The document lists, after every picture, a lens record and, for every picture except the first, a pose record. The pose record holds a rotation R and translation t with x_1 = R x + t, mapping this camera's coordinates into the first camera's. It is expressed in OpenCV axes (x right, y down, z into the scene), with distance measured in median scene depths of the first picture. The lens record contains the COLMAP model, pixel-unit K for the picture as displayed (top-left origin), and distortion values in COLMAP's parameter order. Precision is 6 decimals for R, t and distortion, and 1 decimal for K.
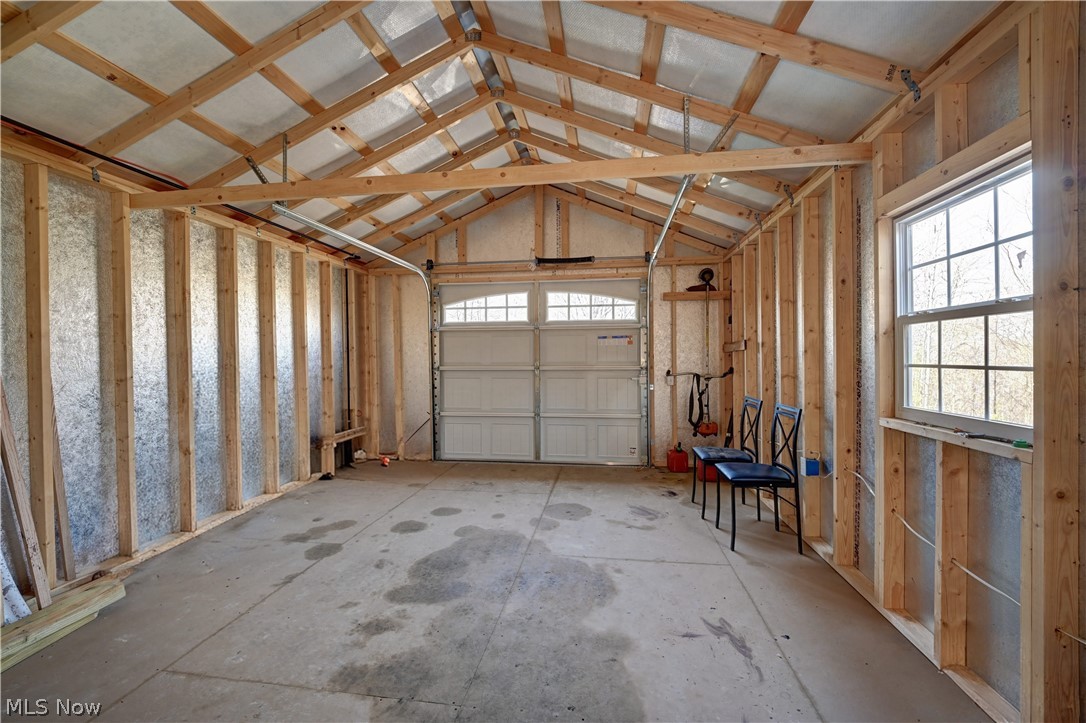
lens RADIAL K [[450.1, 0, 544.1], [0, 450.1, 362.0], [0, 0, 1]] dist [0.001245, -0.013276]
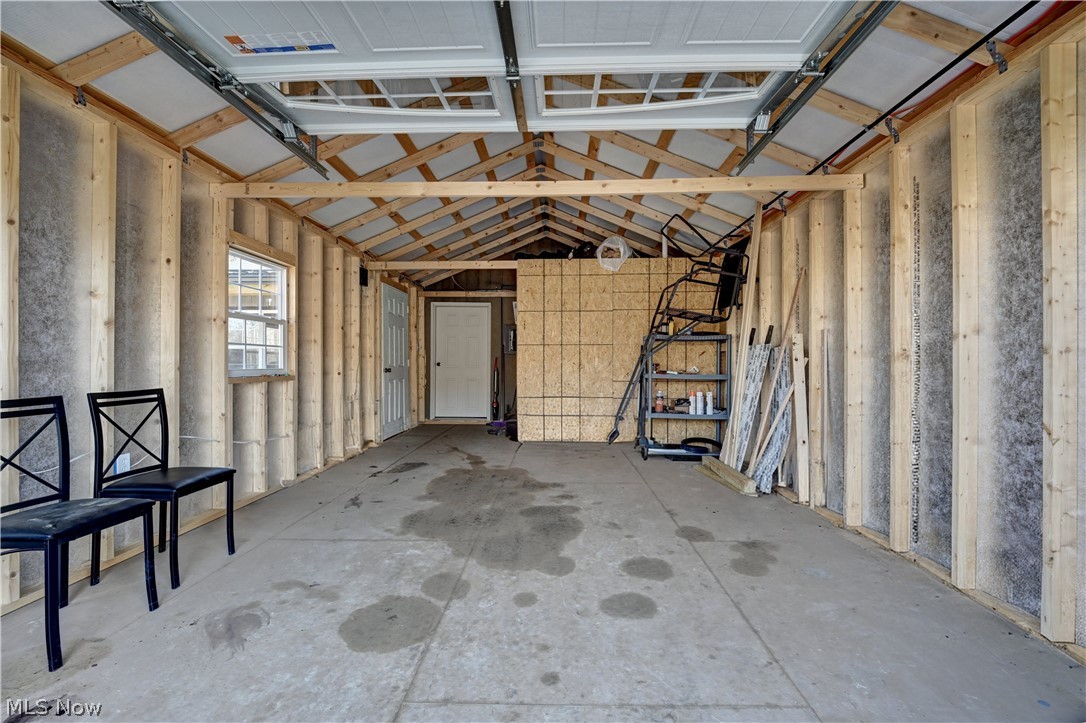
lens RADIAL K [[450.1, 0, 544.1], [0, 450.1, 362.0], [0, 0, 1]] dist [0.001245, -0.013276]
pose [[-0.993733, 0.009715, -0.111360, -0.076600], [0.008901, 0.999930, 0.007798, 0.049537], [0.111428, 0.006758, -0.993750, 1.833392]]
